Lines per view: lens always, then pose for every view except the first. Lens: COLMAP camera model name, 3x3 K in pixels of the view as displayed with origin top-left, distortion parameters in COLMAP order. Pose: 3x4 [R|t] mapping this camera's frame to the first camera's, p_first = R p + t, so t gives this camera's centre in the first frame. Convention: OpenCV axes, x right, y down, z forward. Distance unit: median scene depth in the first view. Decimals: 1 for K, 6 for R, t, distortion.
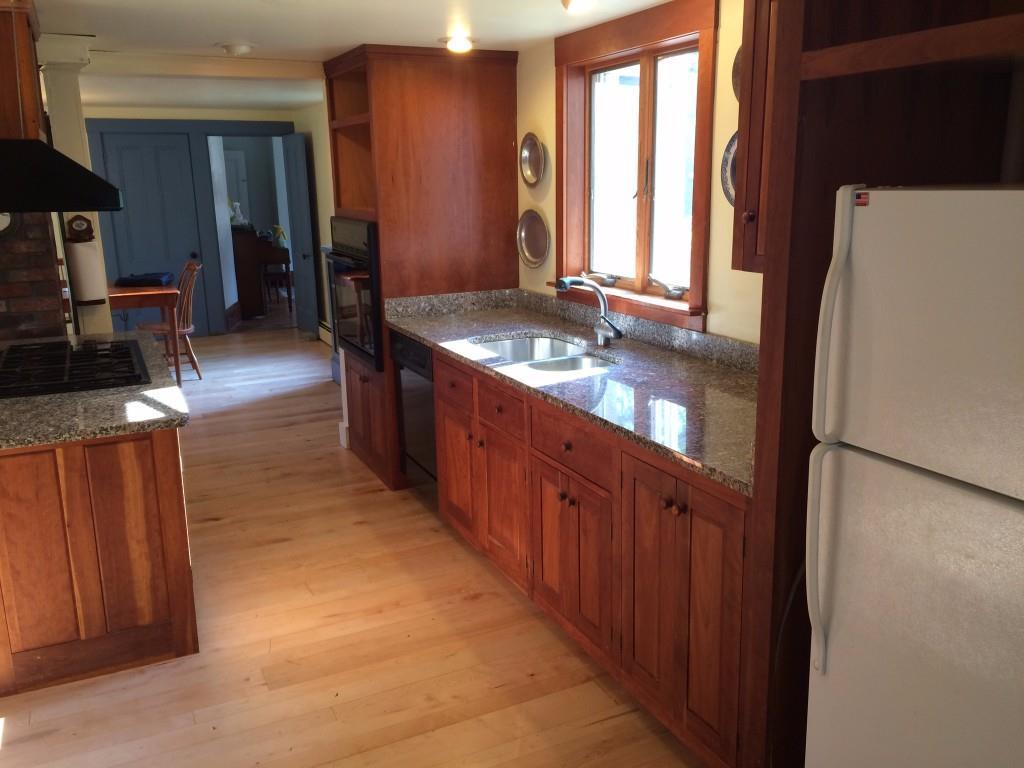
lens RADIAL K [[864.5, 0, 522.7], [0, 864.5, 378.2], [0, 0, 1]] dist [0.072044, -0.089210]
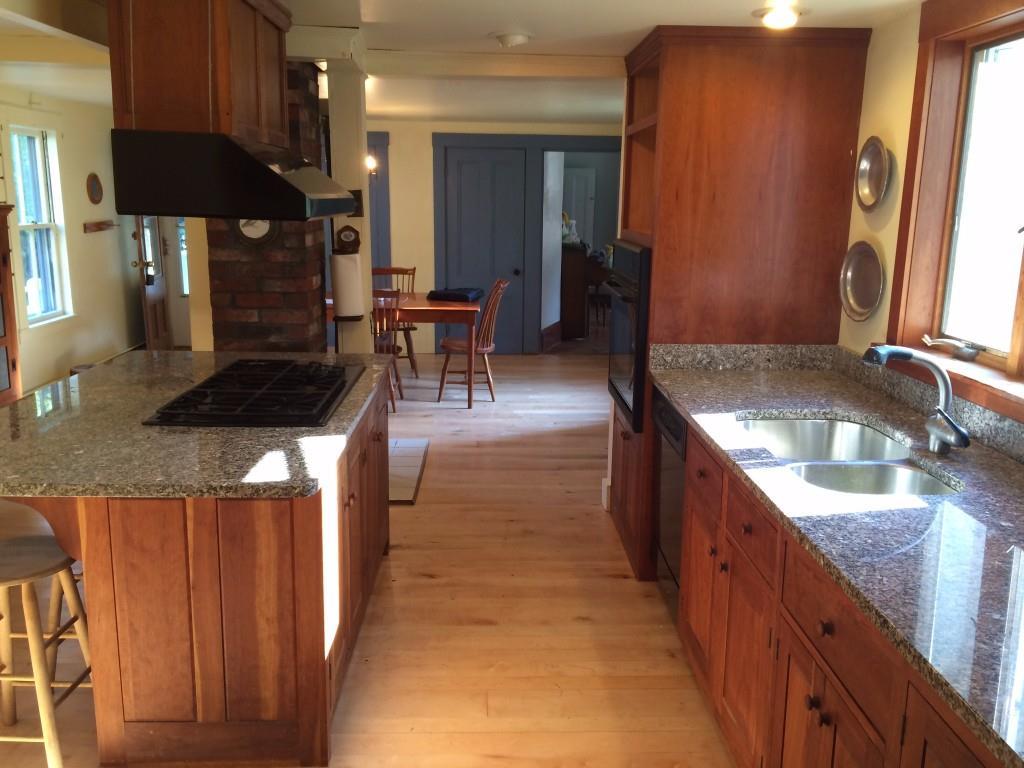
lens RADIAL K [[864.5, 0, 522.7], [0, 864.5, 378.2], [0, 0, 1]] dist [0.072044, -0.089210]
pose [[0.911676, 0.113056, -0.395050, 0.056358], [-0.122660, 0.992448, 0.000952, -0.050321], [0.392175, 0.047589, 0.918659, 0.239235]]
